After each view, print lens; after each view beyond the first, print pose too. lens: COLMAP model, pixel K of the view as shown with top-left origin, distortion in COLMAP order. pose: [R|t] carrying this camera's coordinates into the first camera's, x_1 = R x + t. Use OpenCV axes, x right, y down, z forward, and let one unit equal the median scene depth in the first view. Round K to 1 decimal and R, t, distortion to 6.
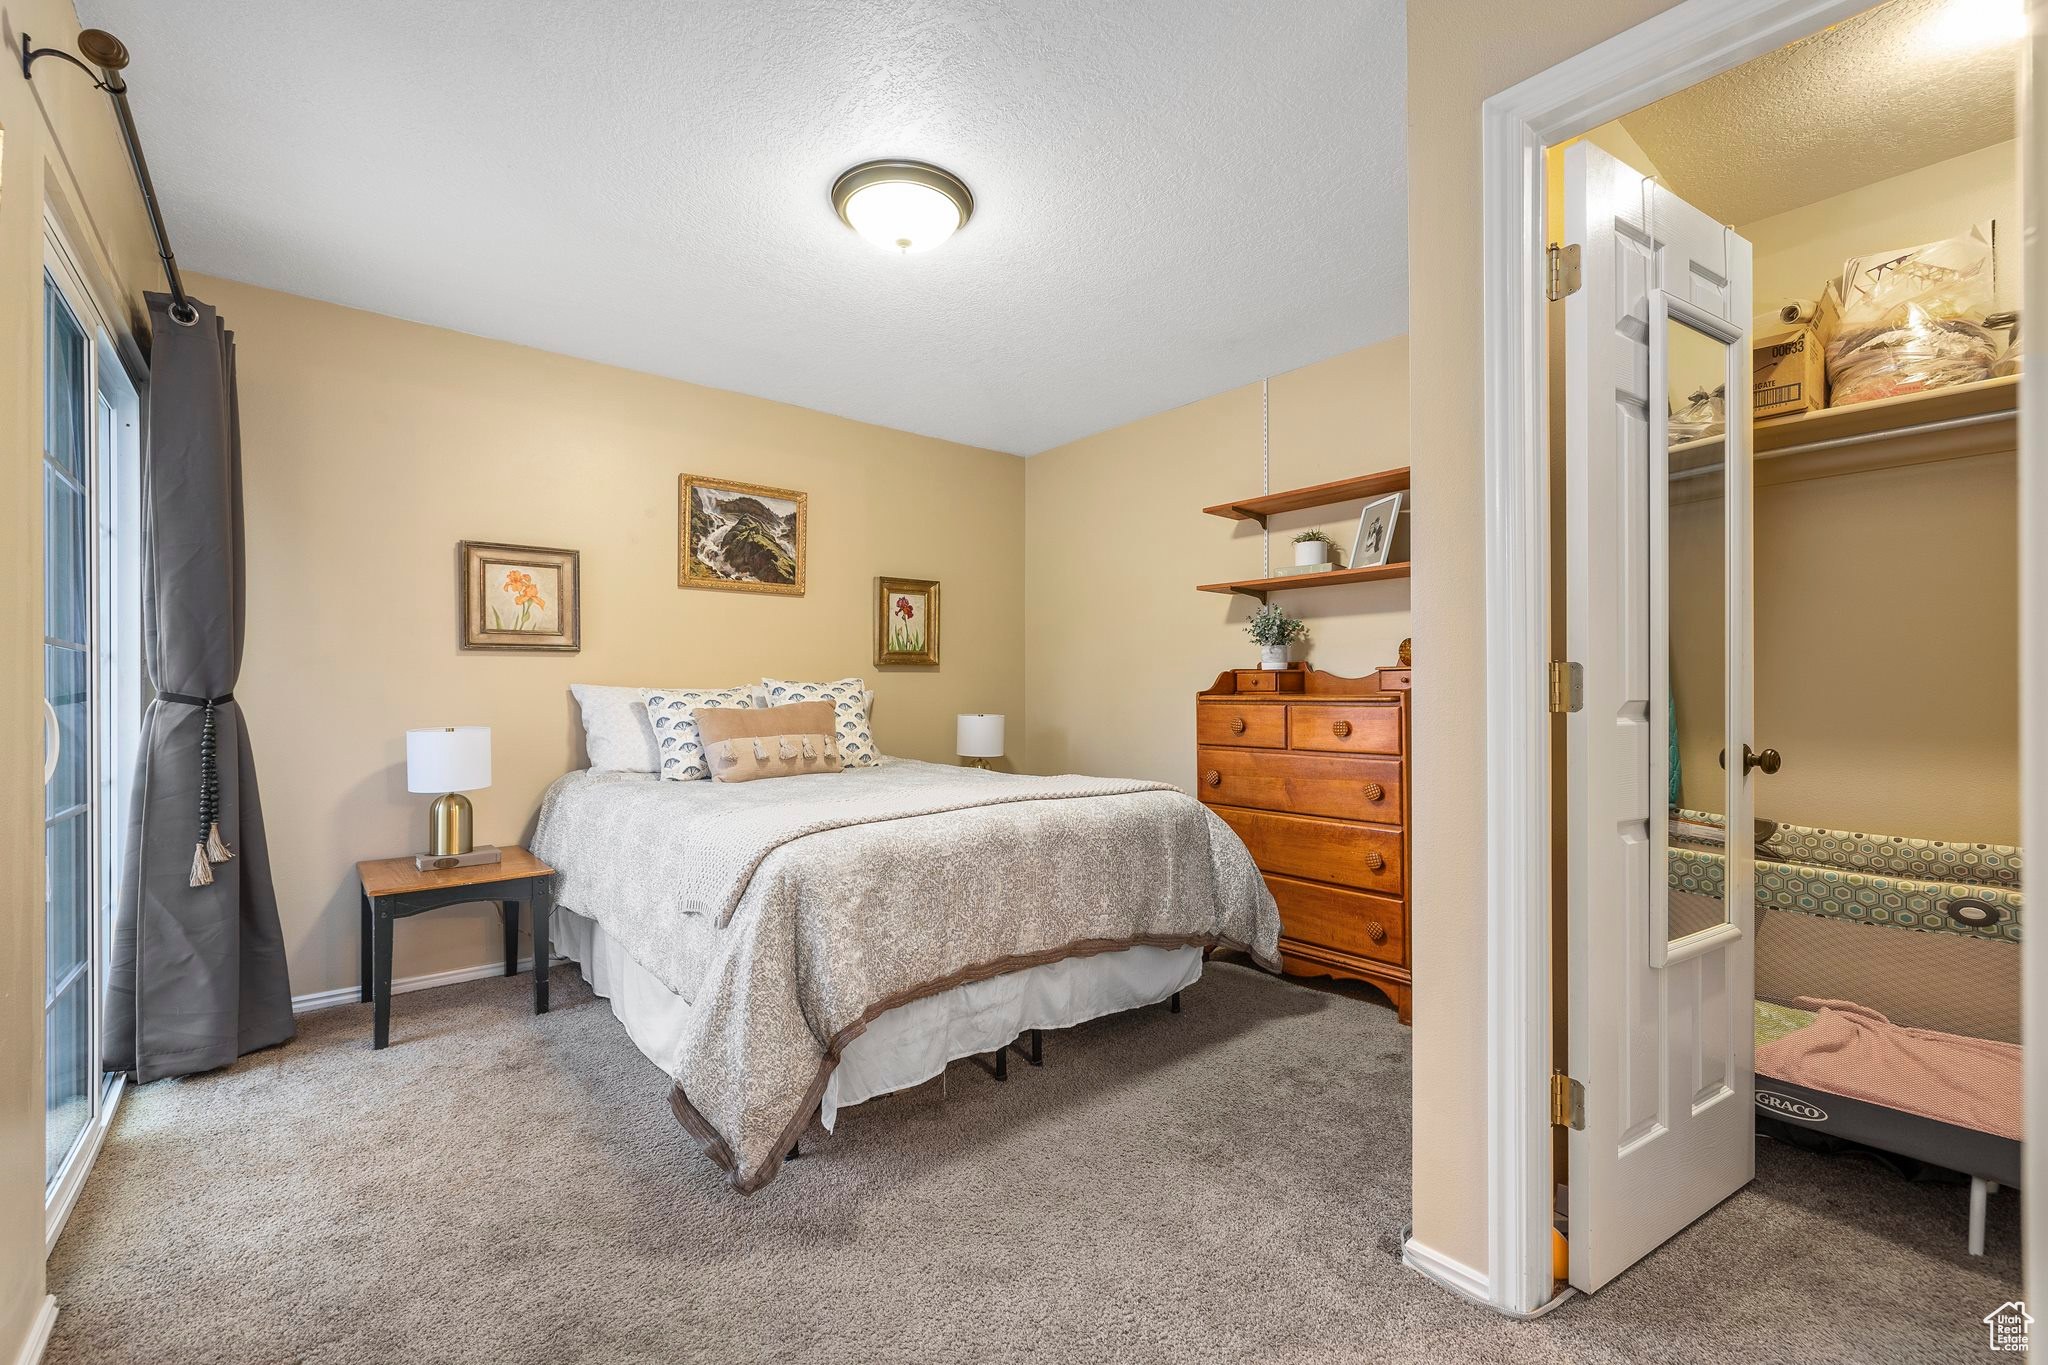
lens RADIAL K [[870.1, 0, 1017.5], [0, 870.1, 684.3], [0, 0, 1]] dist [0.001588, -0.001093]
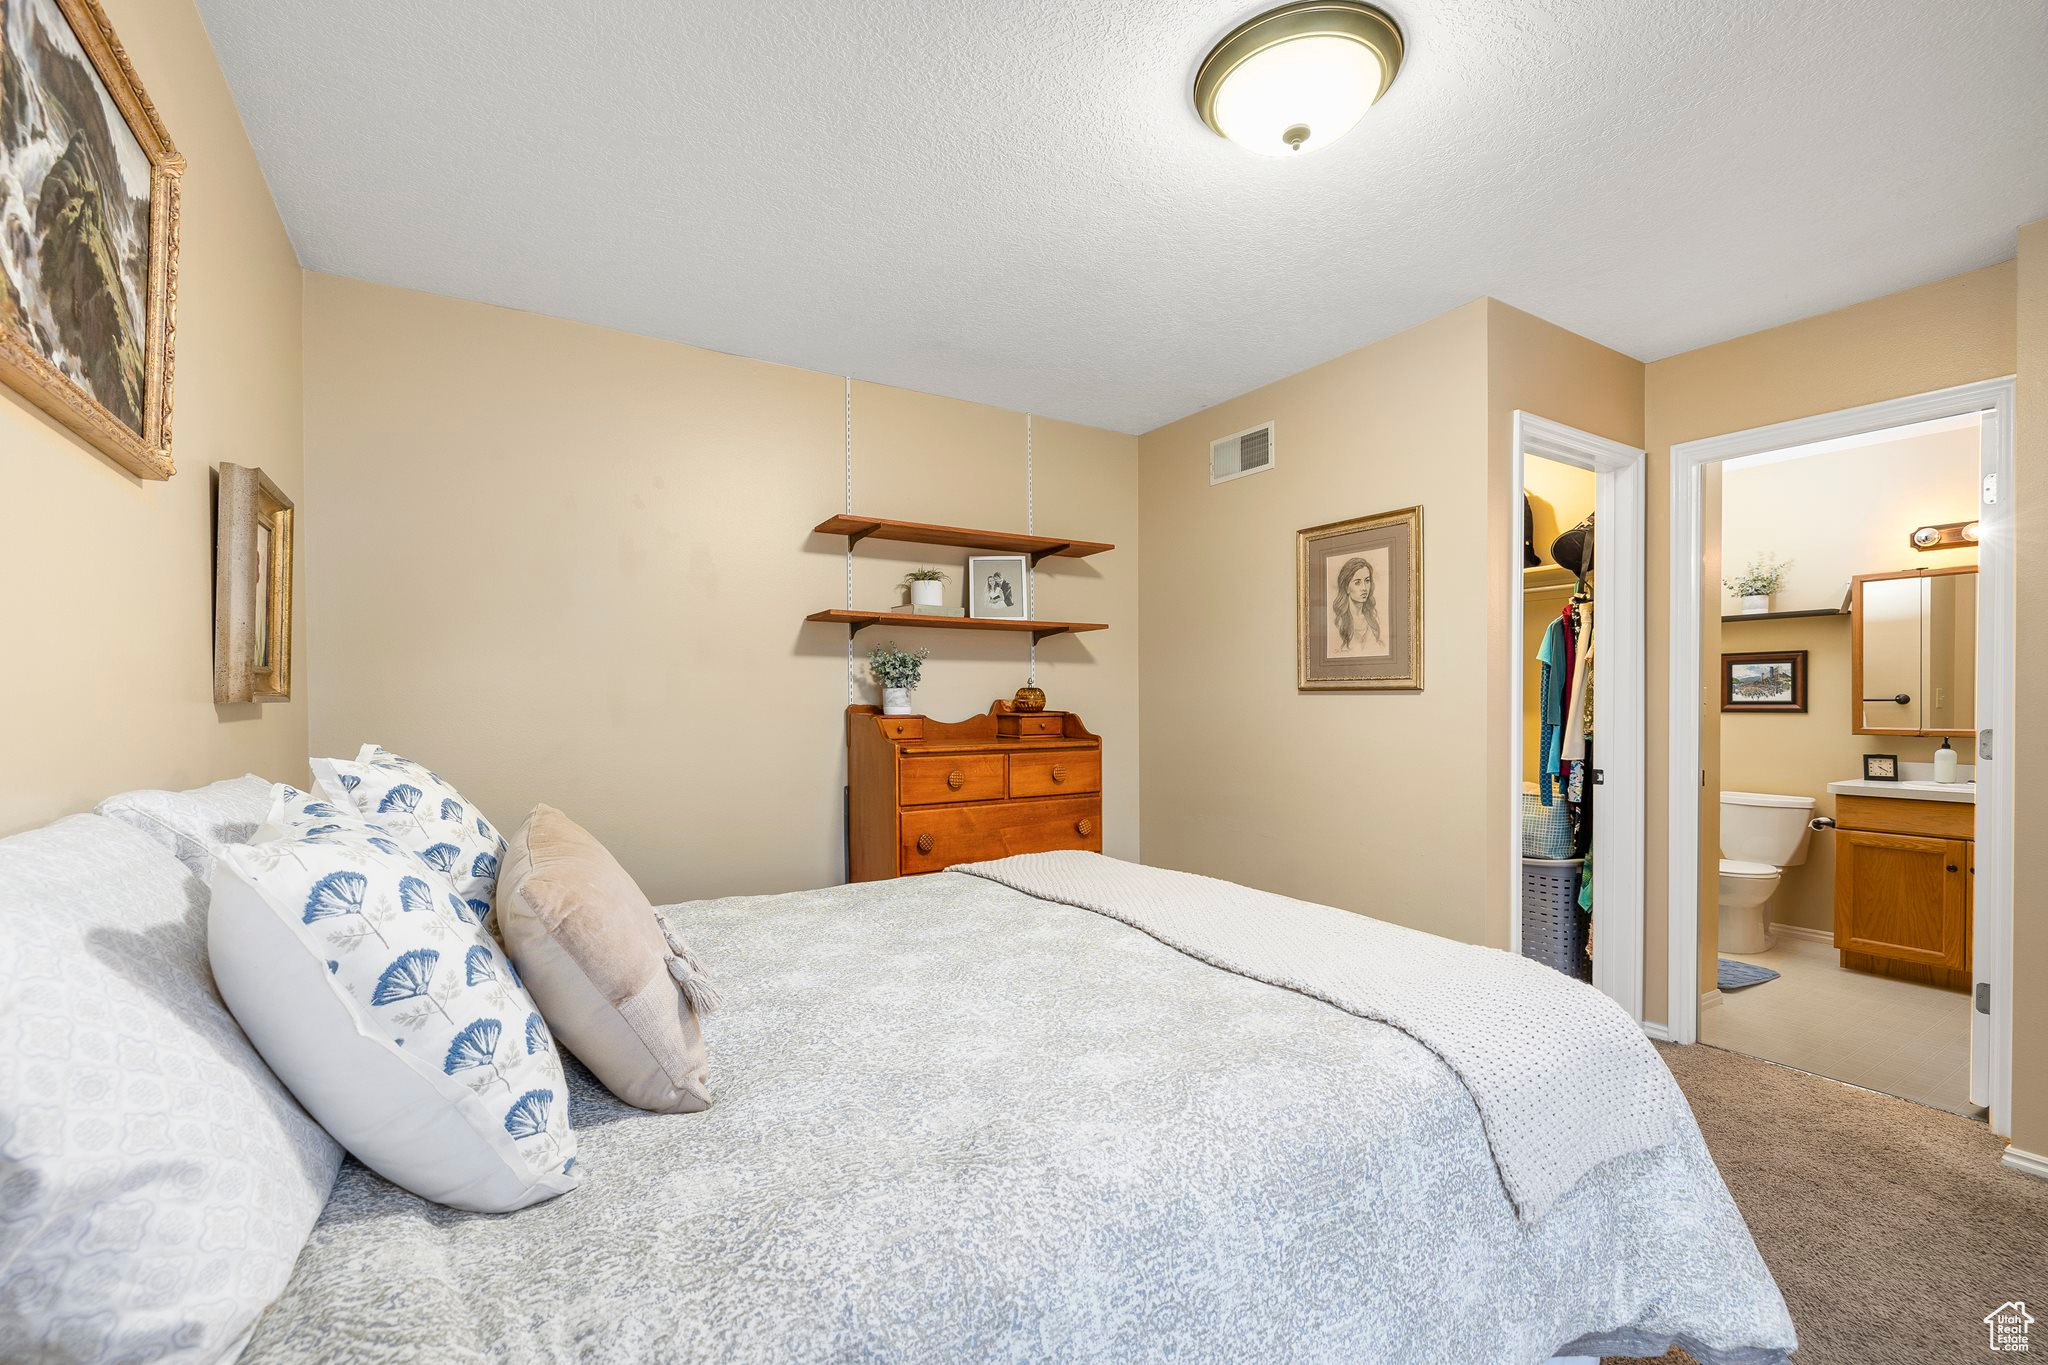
lens RADIAL K [[870.1, 0, 1012.6], [0, 870.1, 697.7], [0, 0, 1]] dist [0.001588, -0.001093]
pose [[0.141364, 0.005870, 0.989940, -0.693237], [-0.006375, 0.999967, -0.005020, -0.036202], [-0.989937, -0.005601, 0.141397, 0.903092]]
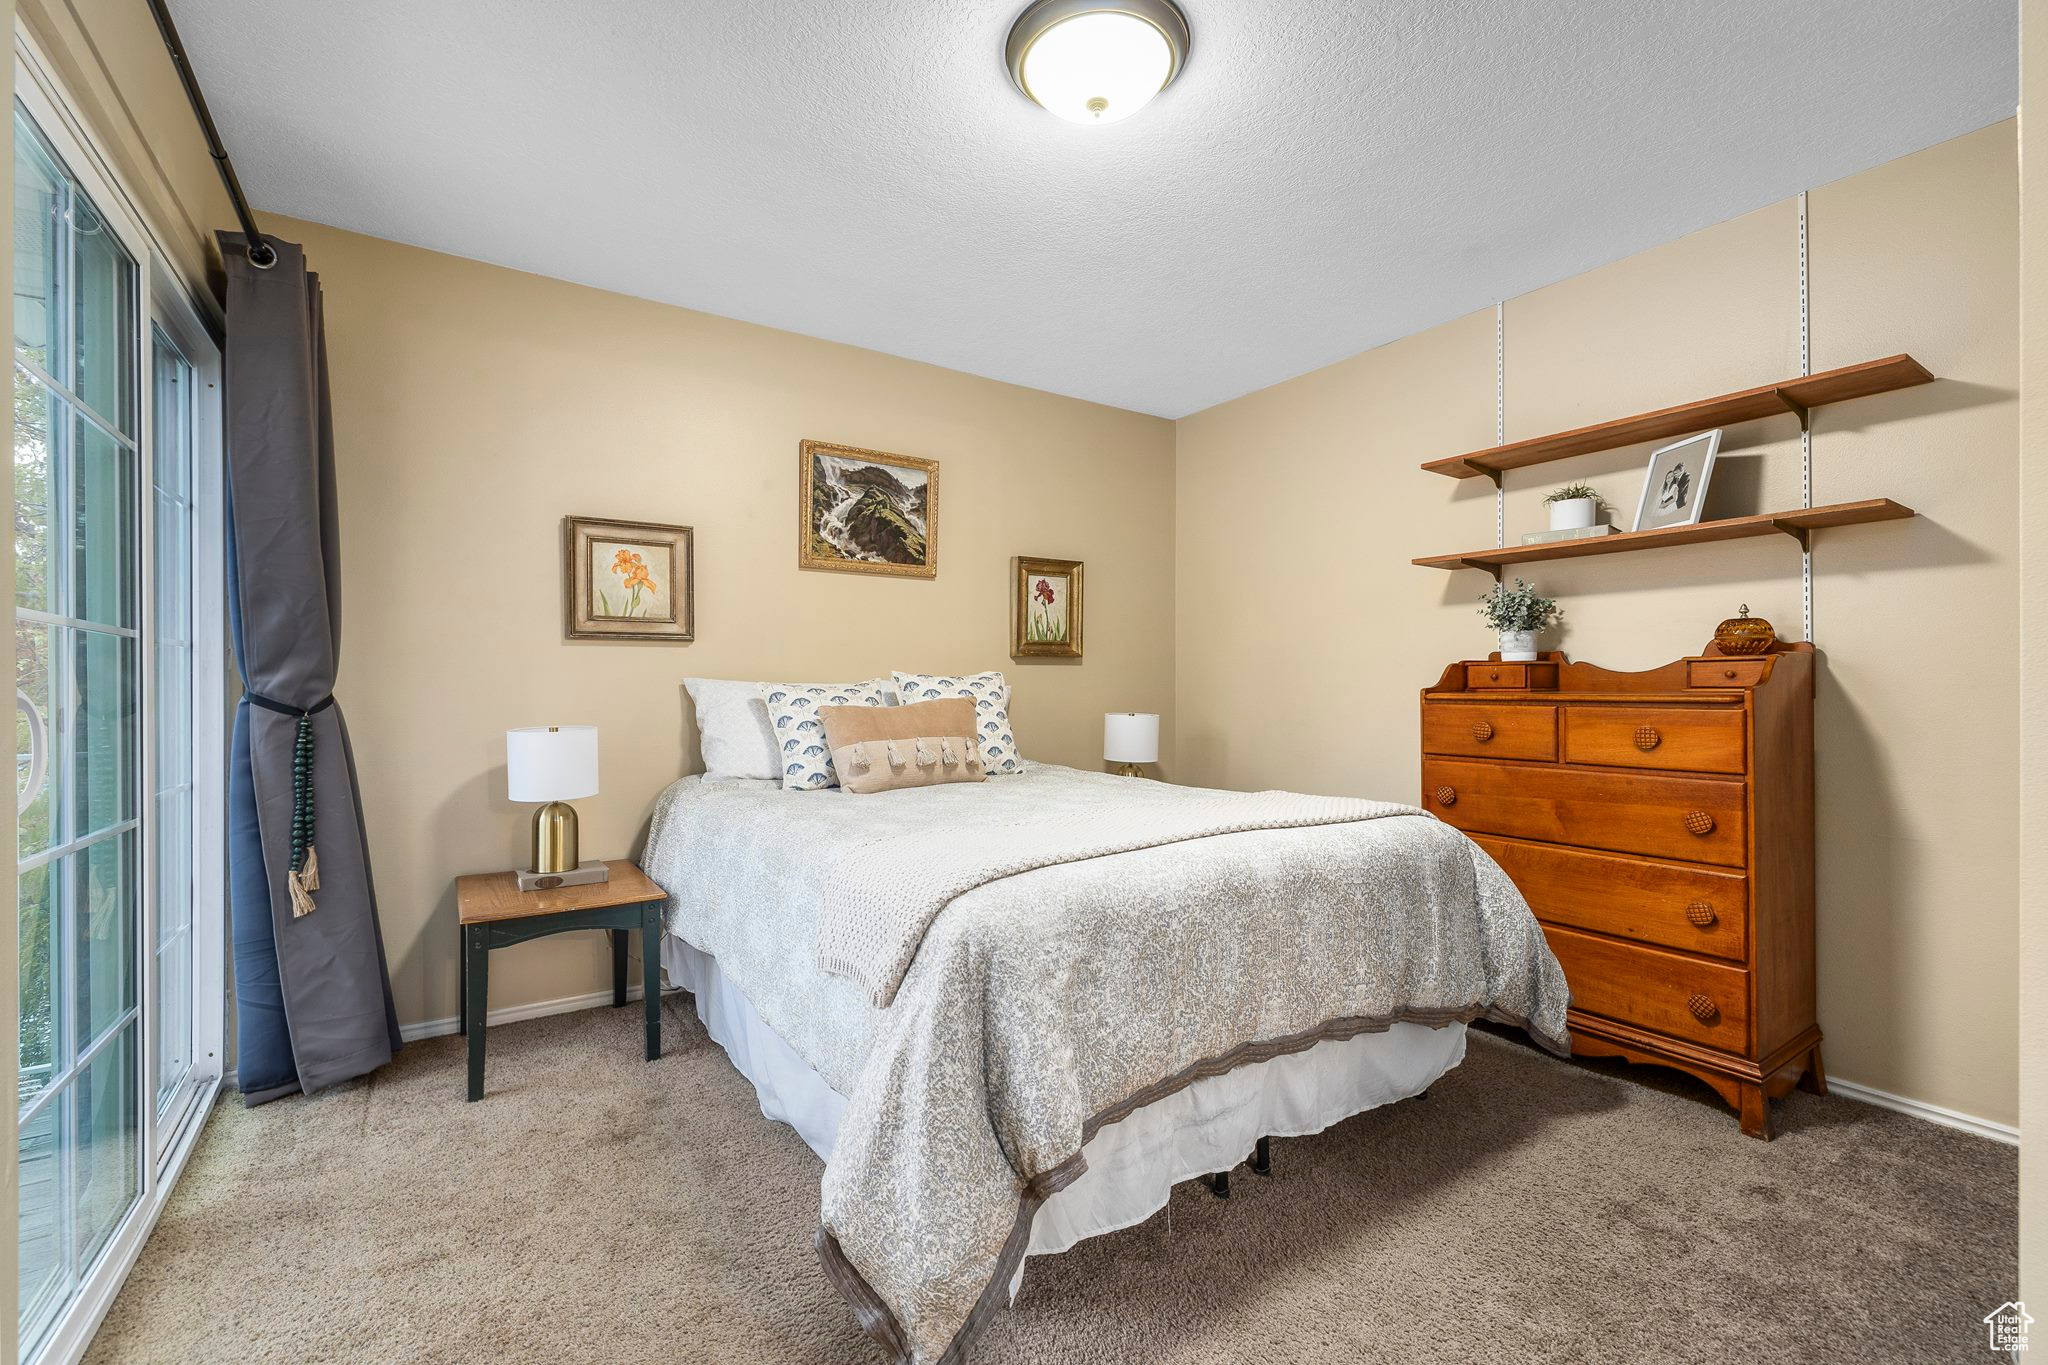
lens RADIAL K [[870.1, 0, 1013.1], [0, 870.1, 684.8], [0, 0, 1]] dist [0.001588, -0.001093]
pose [[0.993953, 0.002372, -0.109782, -0.096175], [-0.001749, 0.999982, 0.005771, 0.001323], [0.109794, -0.005544, 0.993939, 0.180631]]
